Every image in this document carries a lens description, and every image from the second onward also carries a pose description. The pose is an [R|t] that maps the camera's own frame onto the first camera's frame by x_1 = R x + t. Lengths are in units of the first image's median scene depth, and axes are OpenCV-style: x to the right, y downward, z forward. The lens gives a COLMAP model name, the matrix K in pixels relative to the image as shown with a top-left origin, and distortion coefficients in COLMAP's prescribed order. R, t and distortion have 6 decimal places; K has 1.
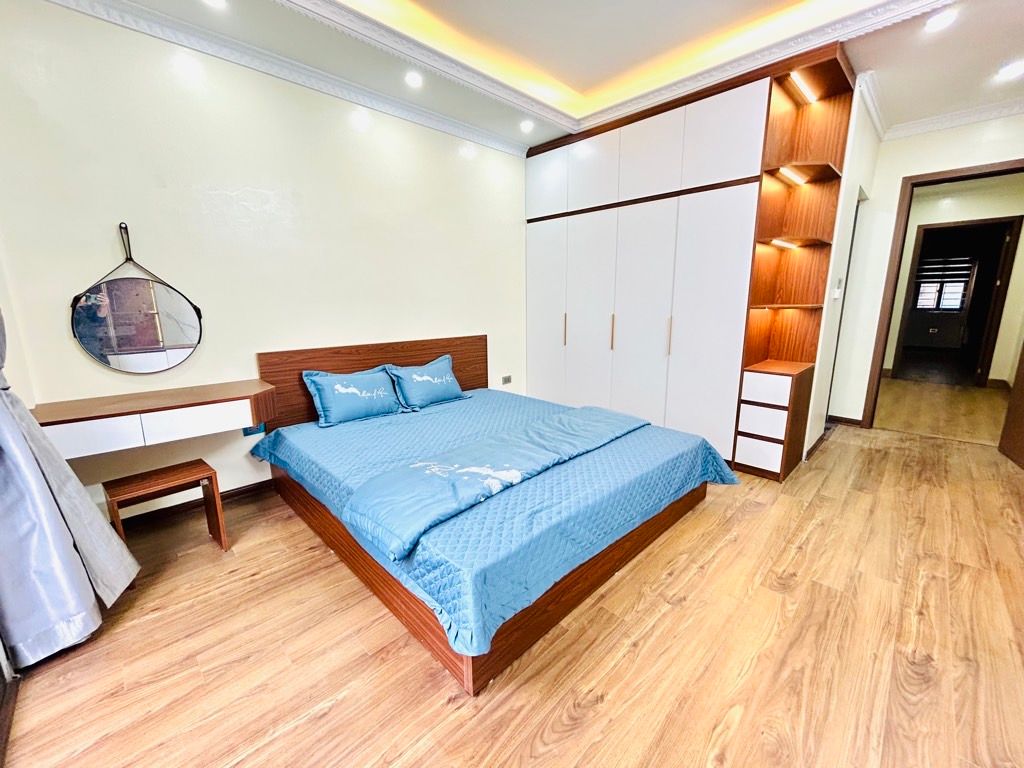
lens RADIAL K [[416.3, 0, 510.0], [0, 416.3, 382.3], [0, 0, 1]] dist [0.000266, 0.000802]
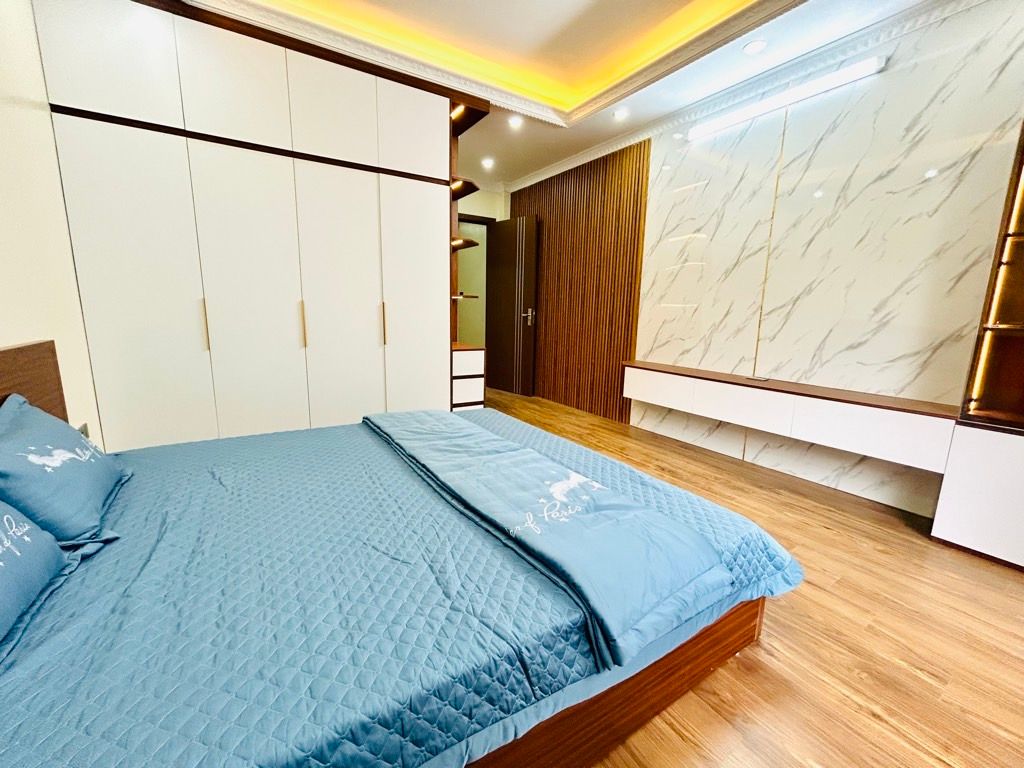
lens RADIAL K [[416.3, 0, 512.7], [0, 416.3, 384.9], [0, 0, 1]] dist [0.000266, 0.000802]
pose [[0.207090, -0.165894, 0.964154, -0.747068], [0.171490, 0.976415, 0.131169, -0.083155], [-0.963174, 0.138179, 0.230655, 0.830250]]
